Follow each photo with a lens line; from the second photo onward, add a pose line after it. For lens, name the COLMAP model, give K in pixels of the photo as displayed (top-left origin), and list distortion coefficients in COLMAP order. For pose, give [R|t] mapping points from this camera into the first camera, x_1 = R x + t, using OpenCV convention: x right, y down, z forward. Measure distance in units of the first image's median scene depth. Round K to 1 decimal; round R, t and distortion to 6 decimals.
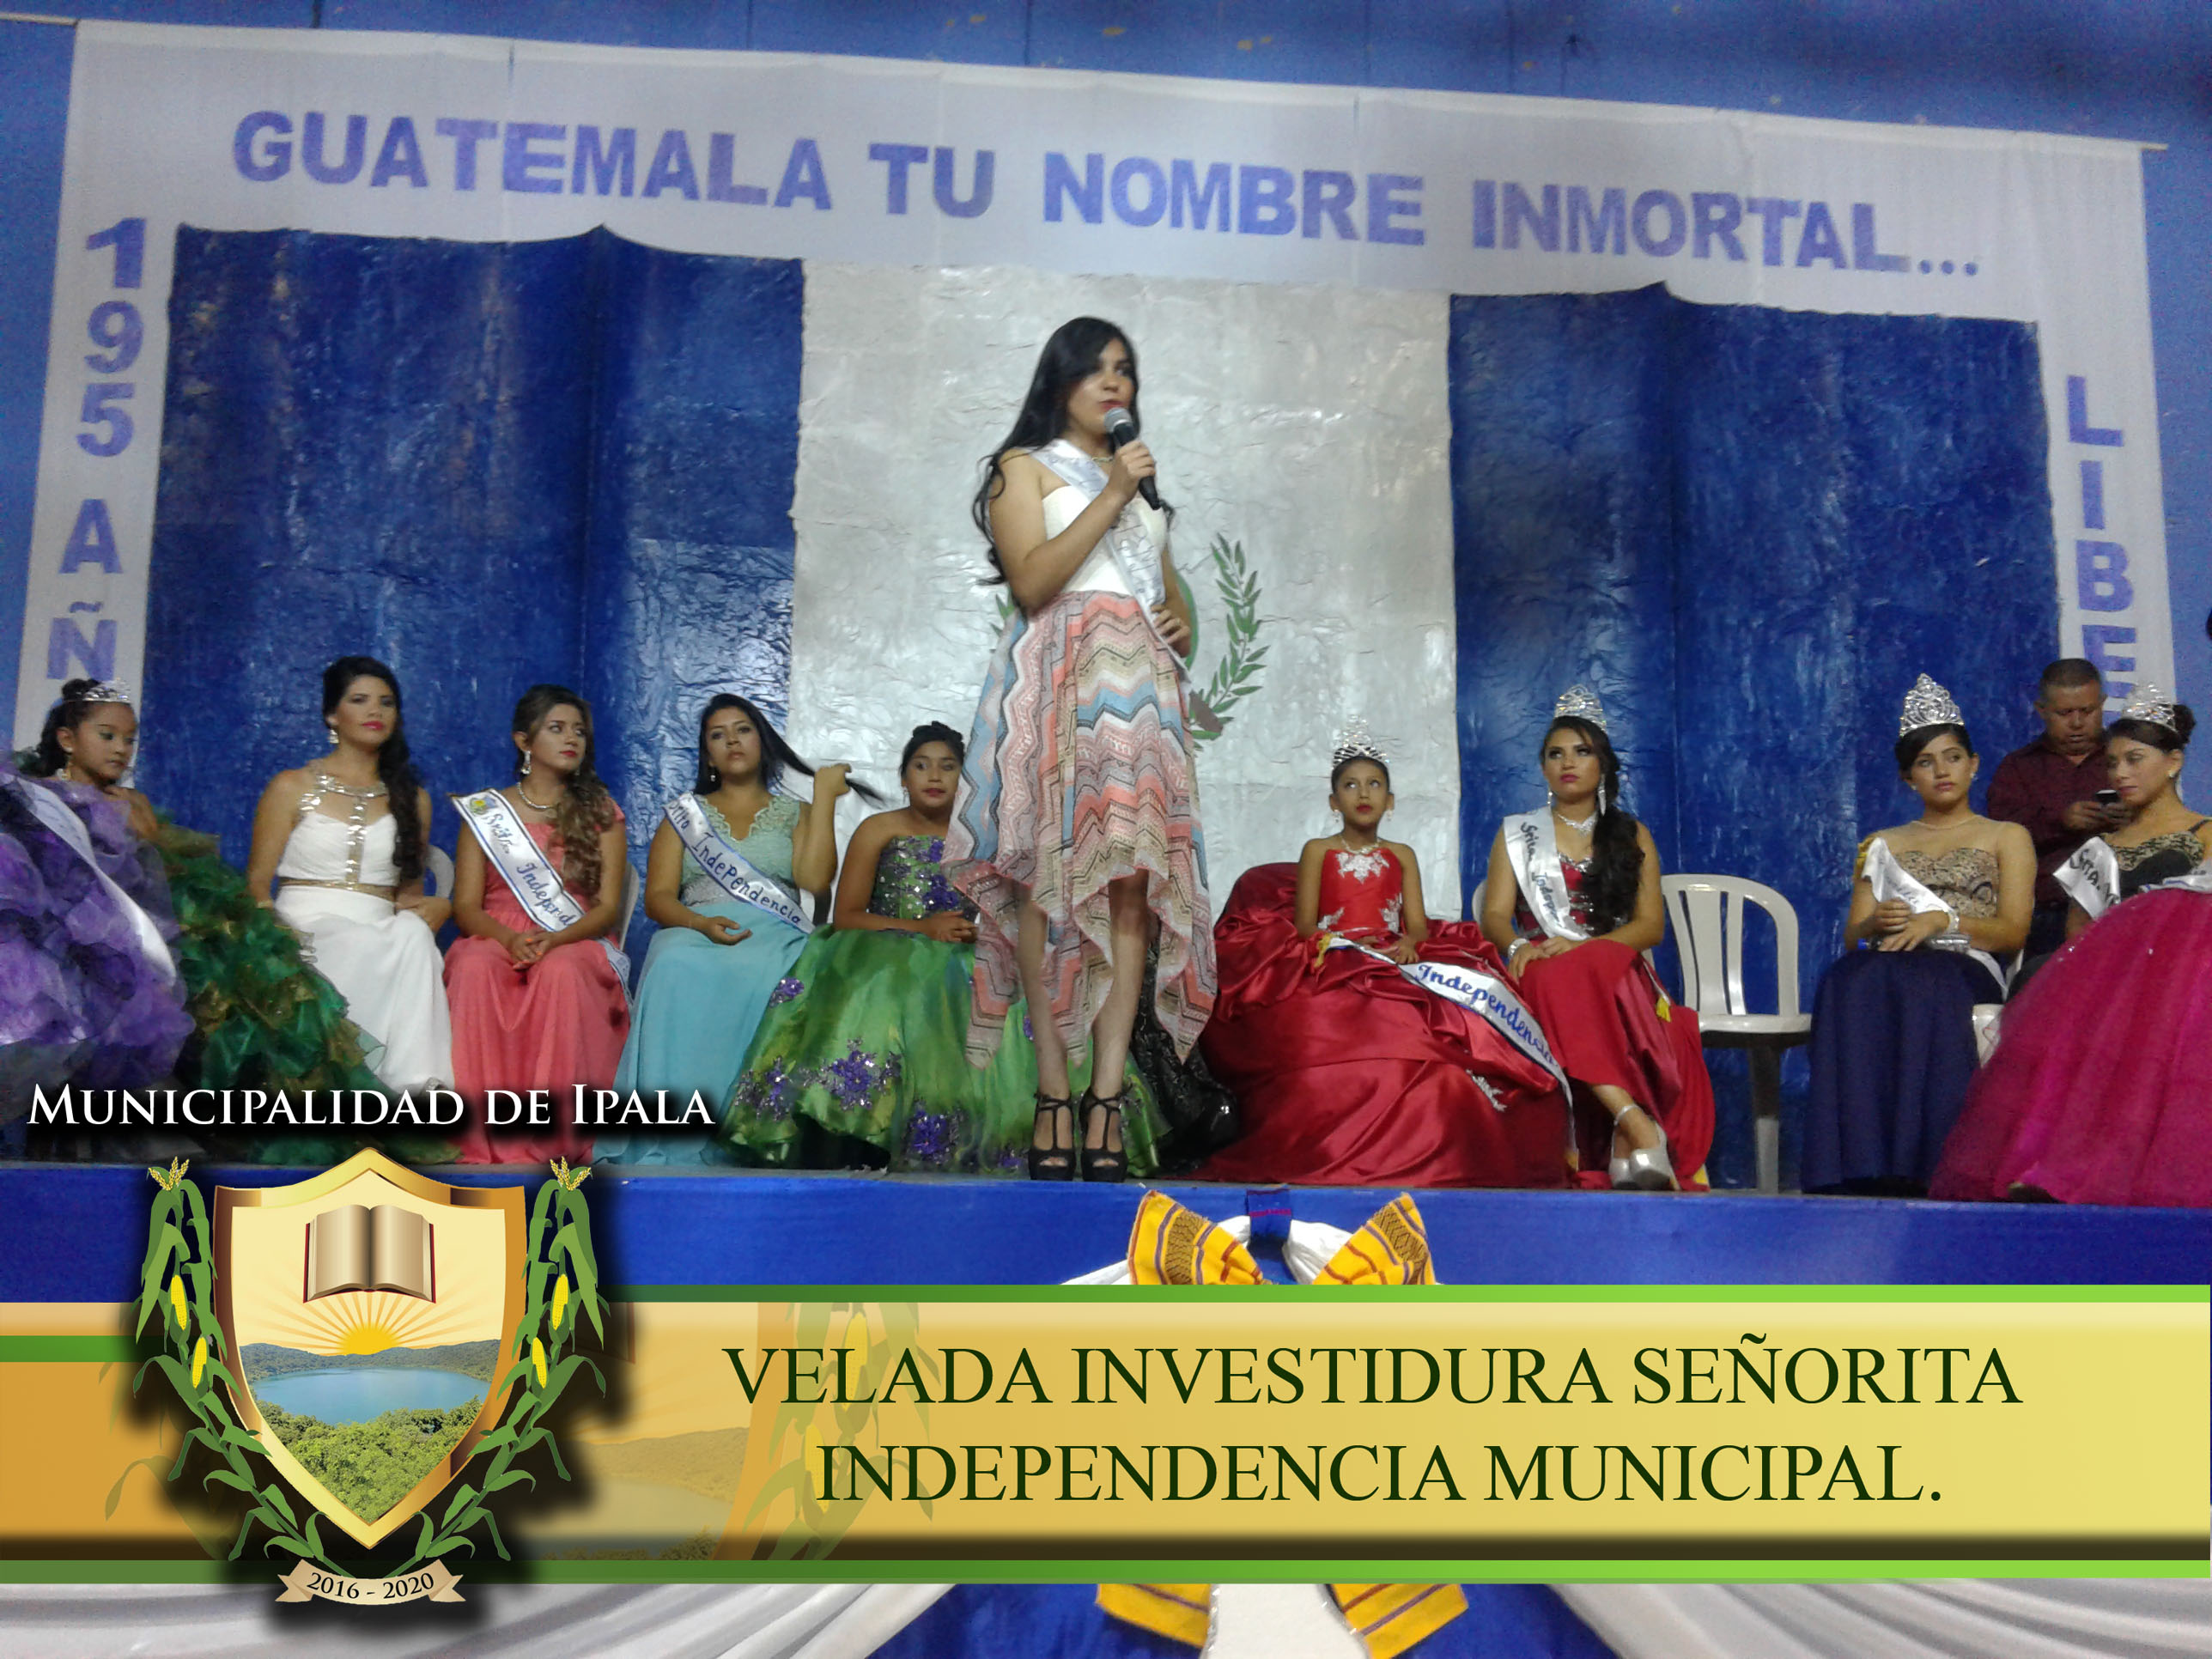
lens RADIAL K [[2140.4, 0, 1119.4], [0, 2140.4, 832.2], [0, 0, 1]] dist [0.115582, -0.270927]
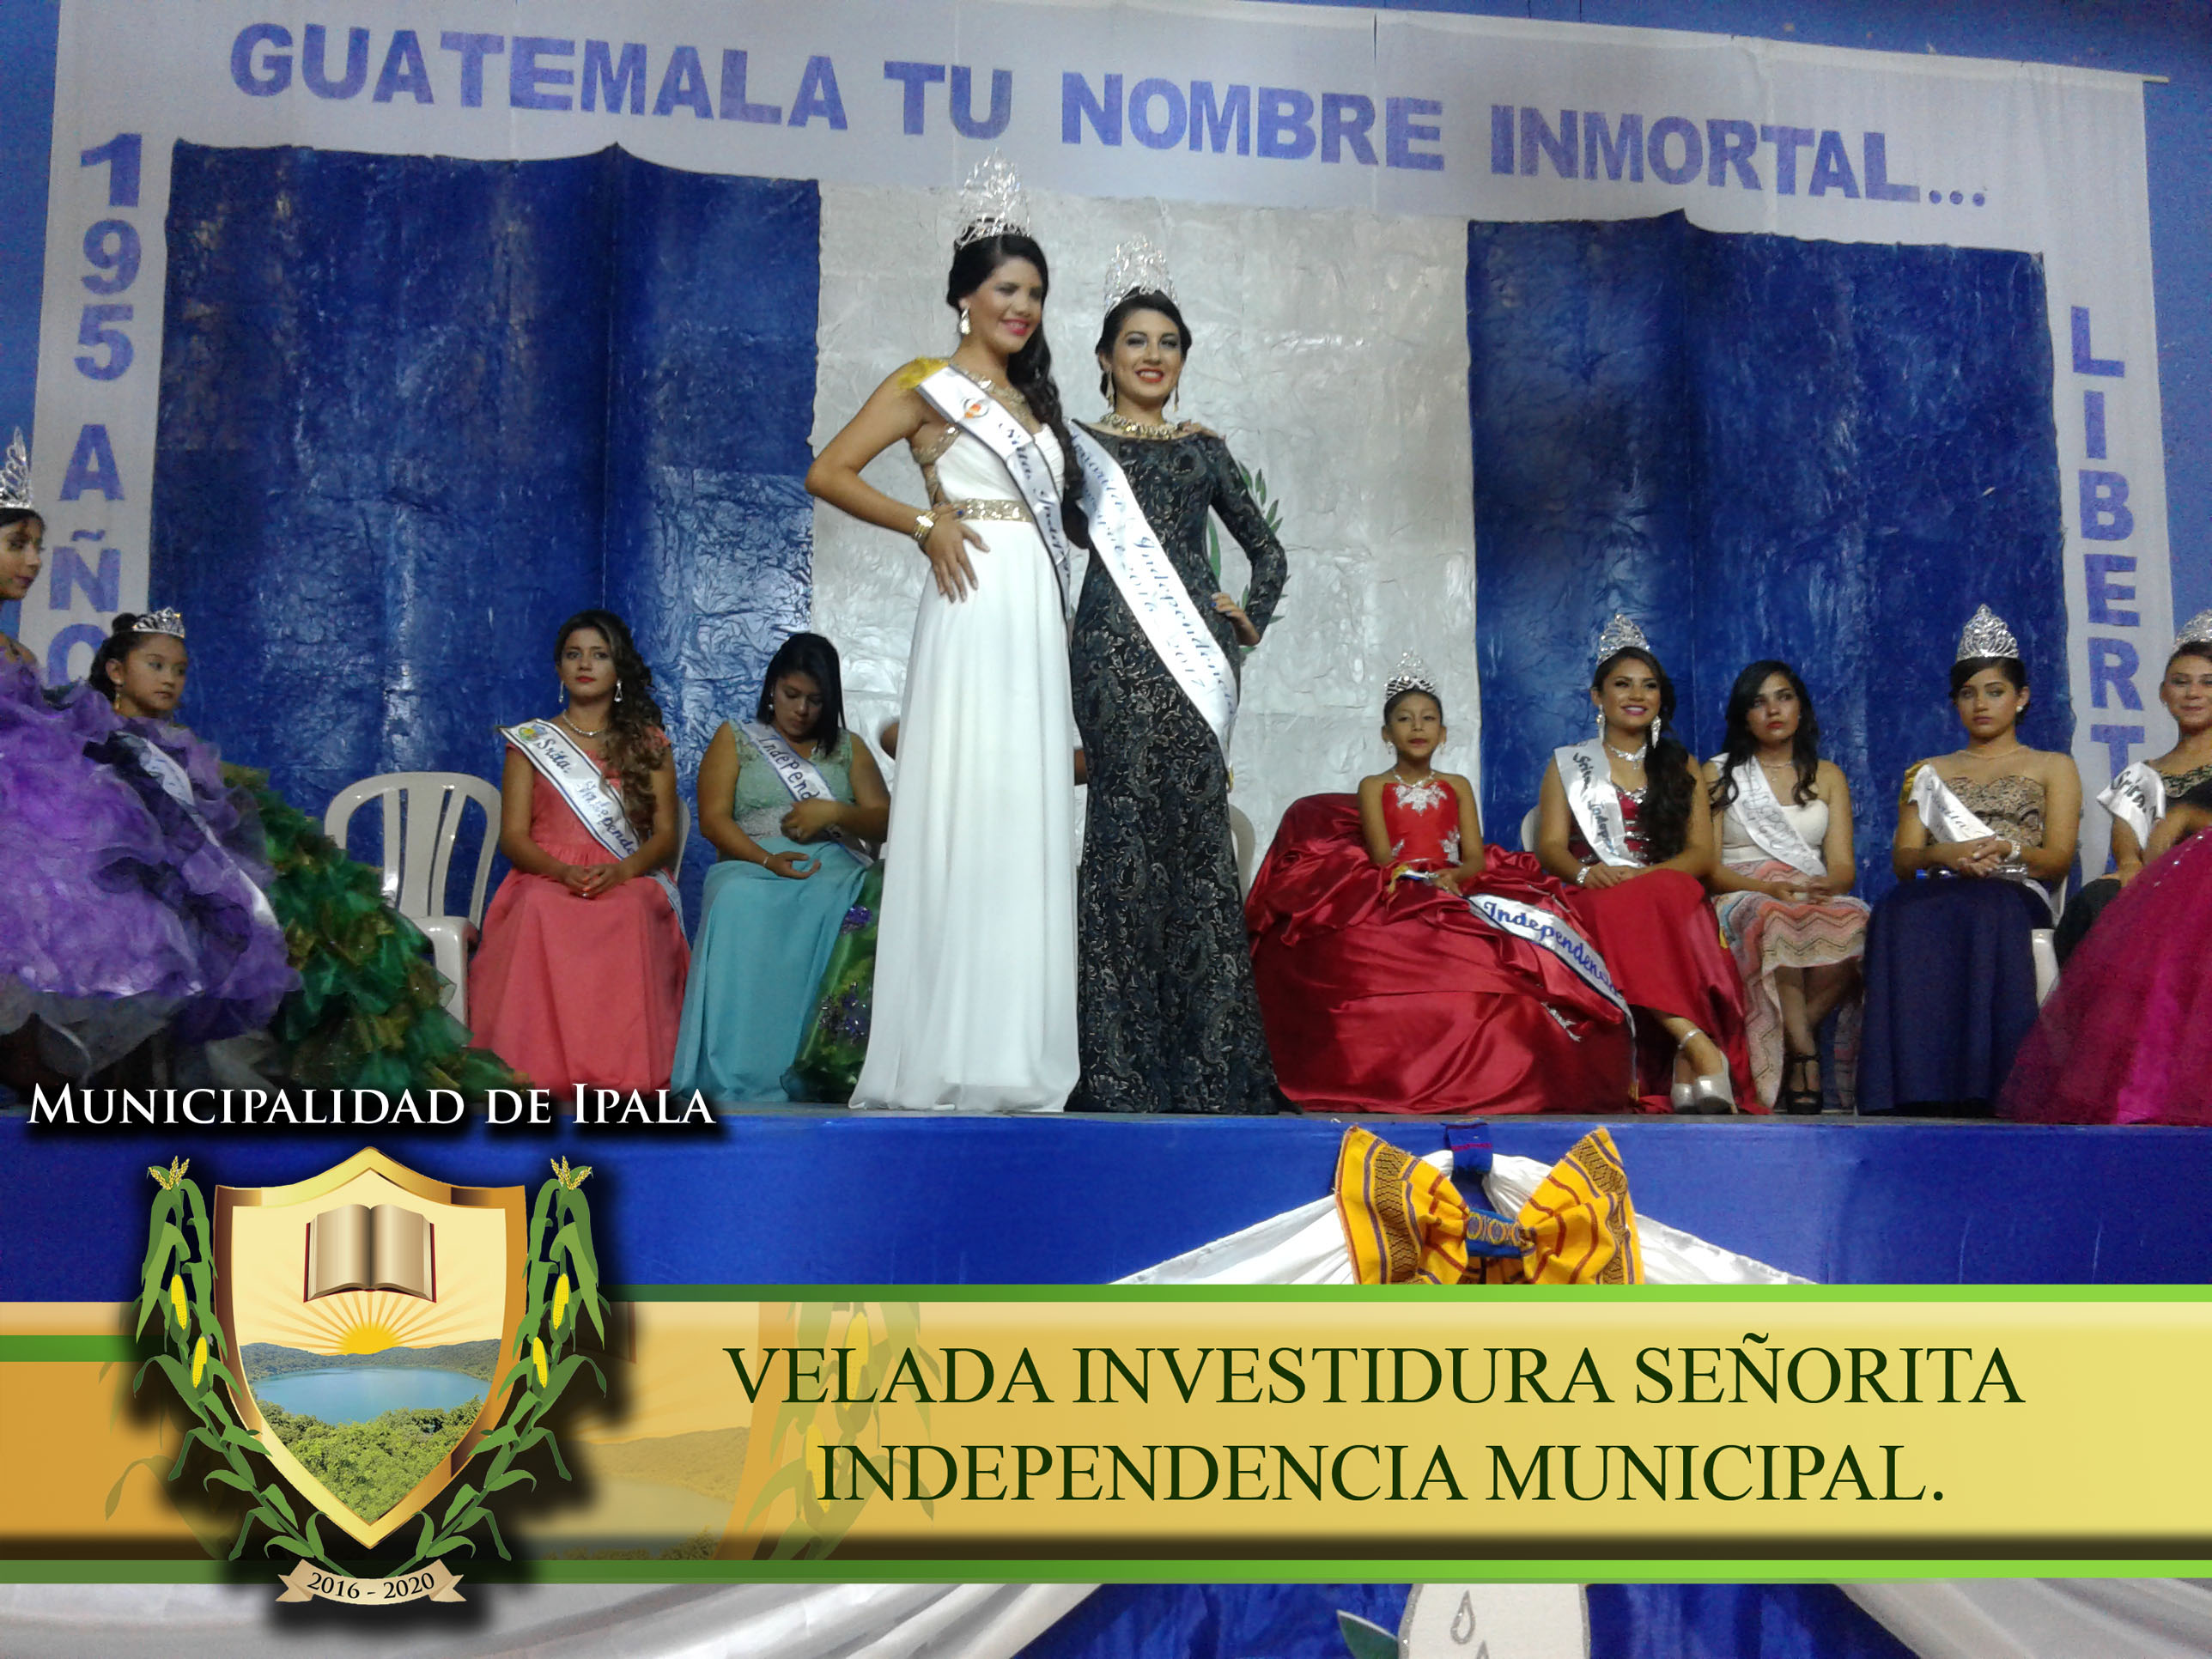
lens RADIAL K [[2140.4, 0, 1119.4], [0, 2140.4, 832.2], [0, 0, 1]] dist [0.115582, -0.270927]
pose [[0.999071, -0.005144, 0.042796, -0.054201], [0.003652, 0.999385, 0.034873, -0.002512], [-0.042949, -0.034684, 0.998475, 0.001063]]
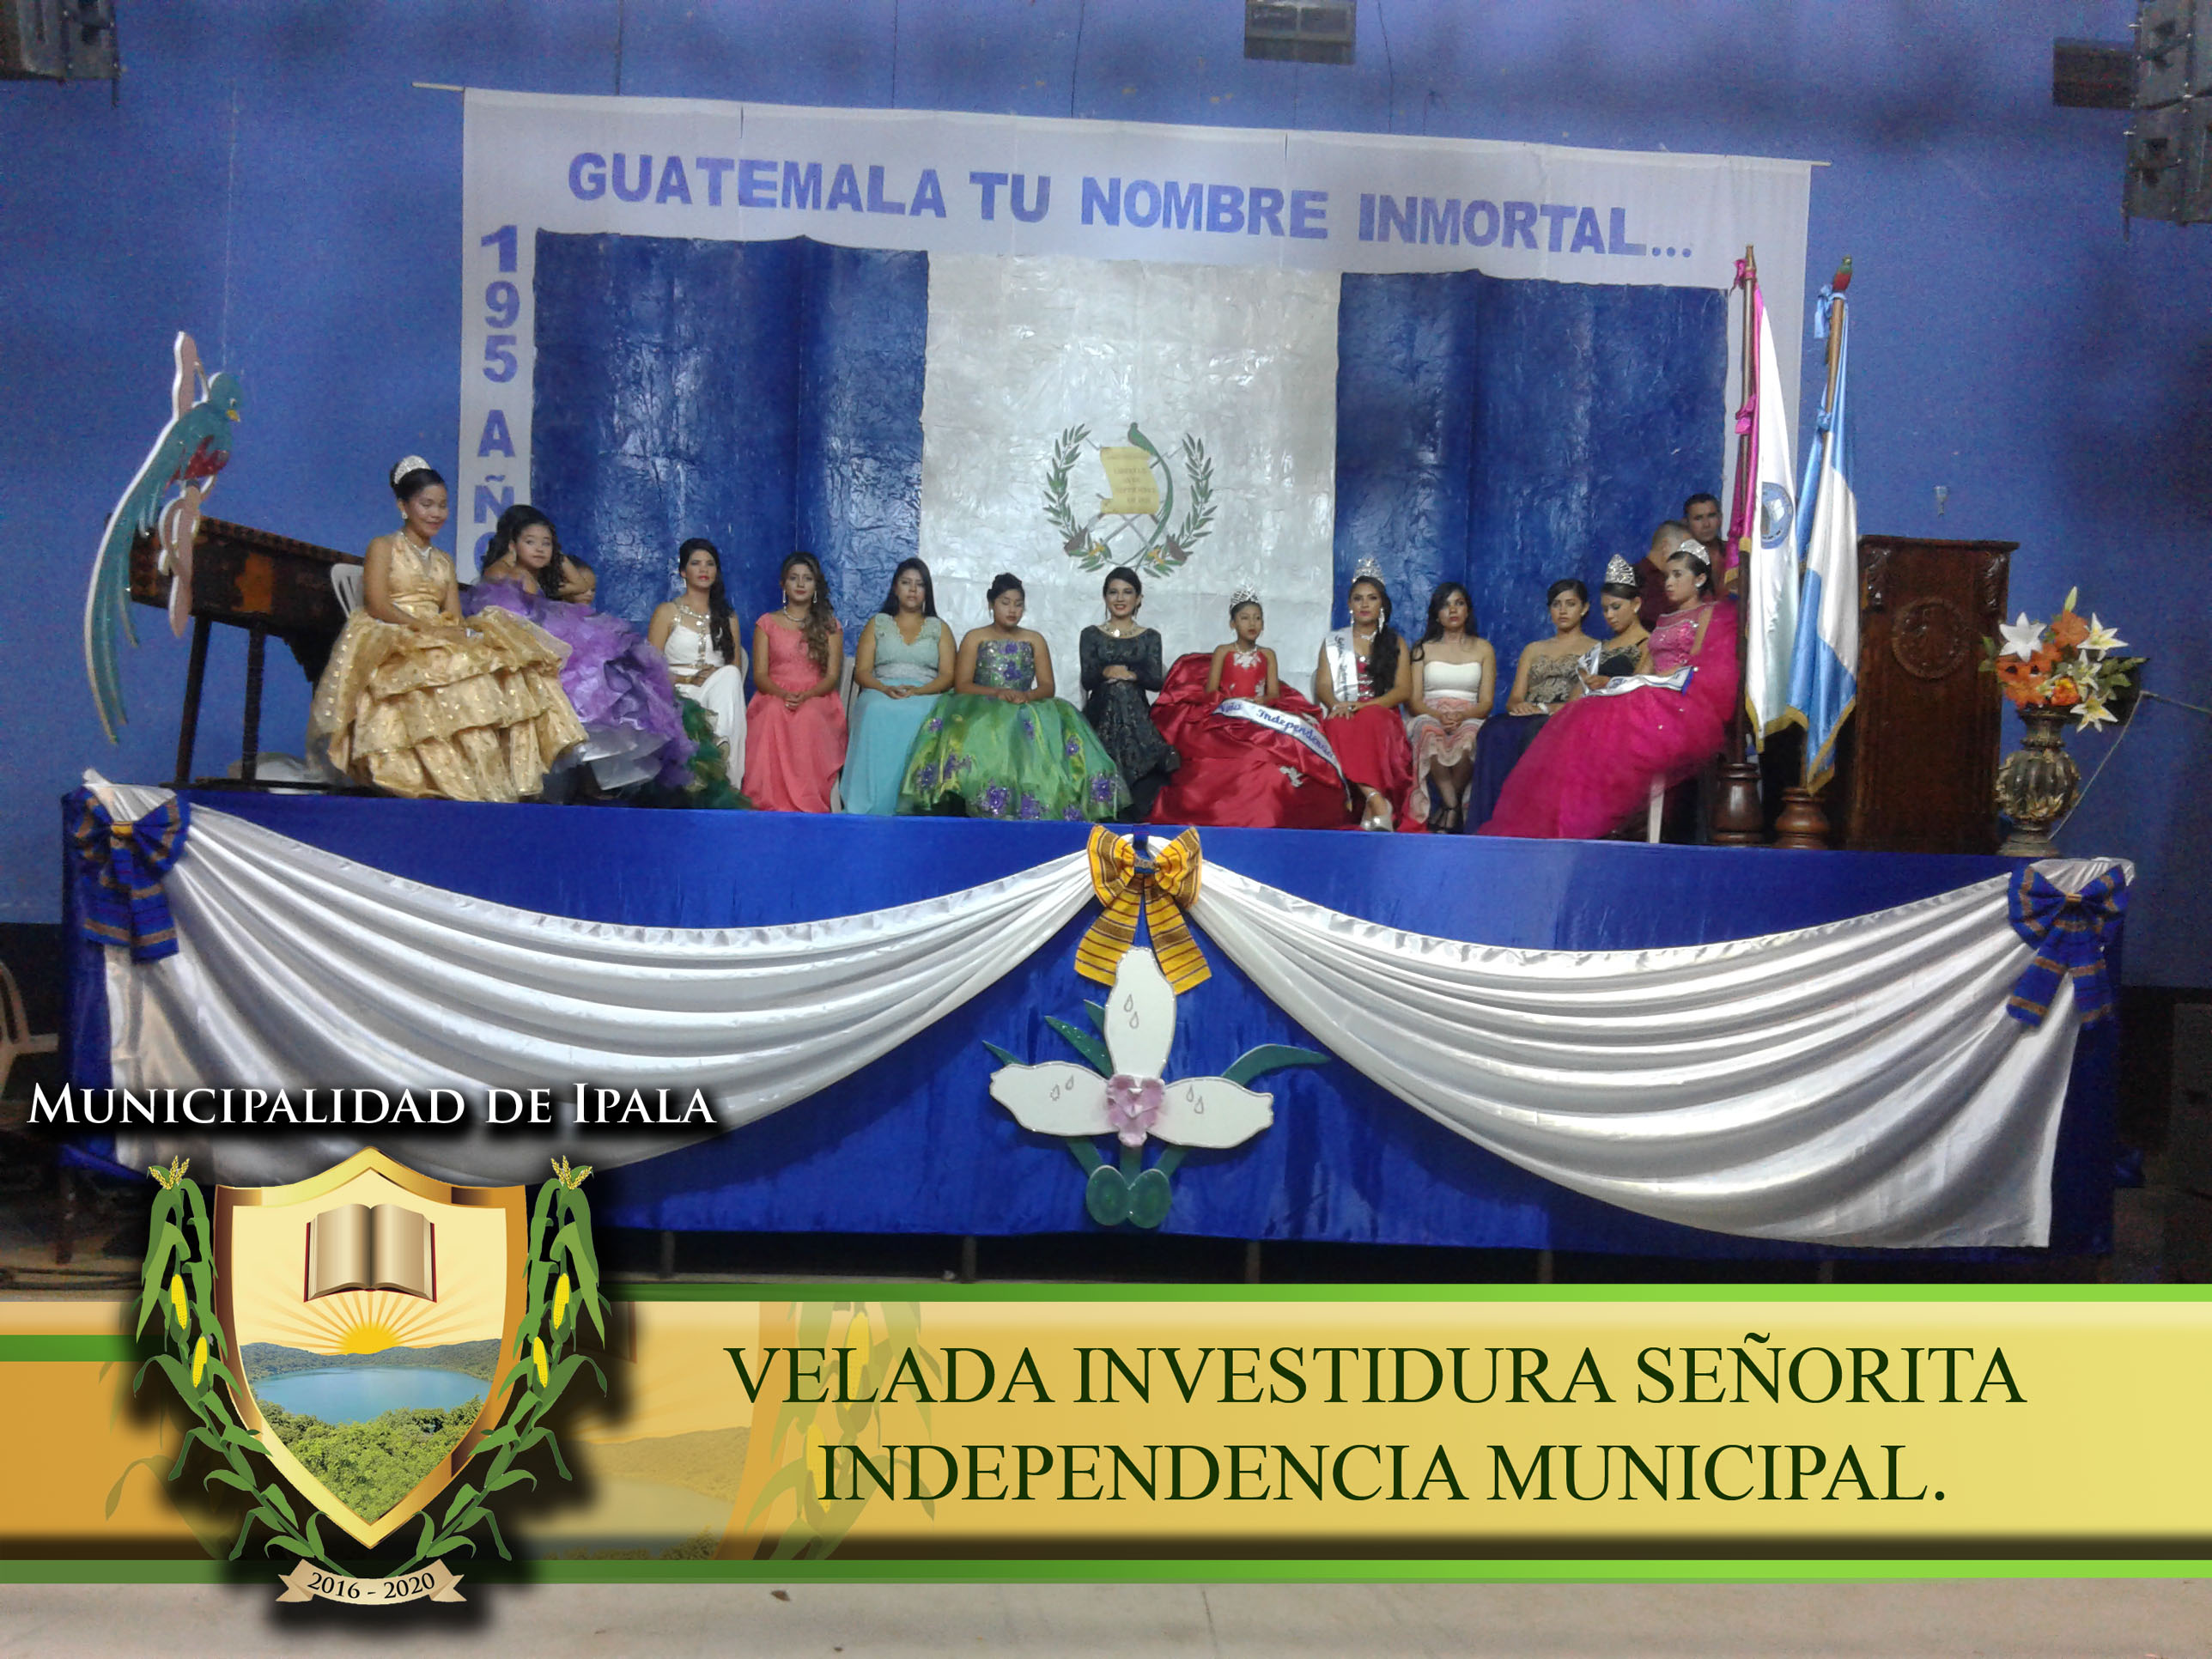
lens RADIAL K [[2162.3, 0, 1106.0], [0, 2162.3, 829.5], [0, 0, 1]] dist [0.124027, -0.288792]
pose [[0.999297, 0.015478, -0.034135, 0.046542], [-0.010267, 0.988953, 0.147871, -0.087775], [0.036047, -0.147416, 0.988417, -0.649107]]
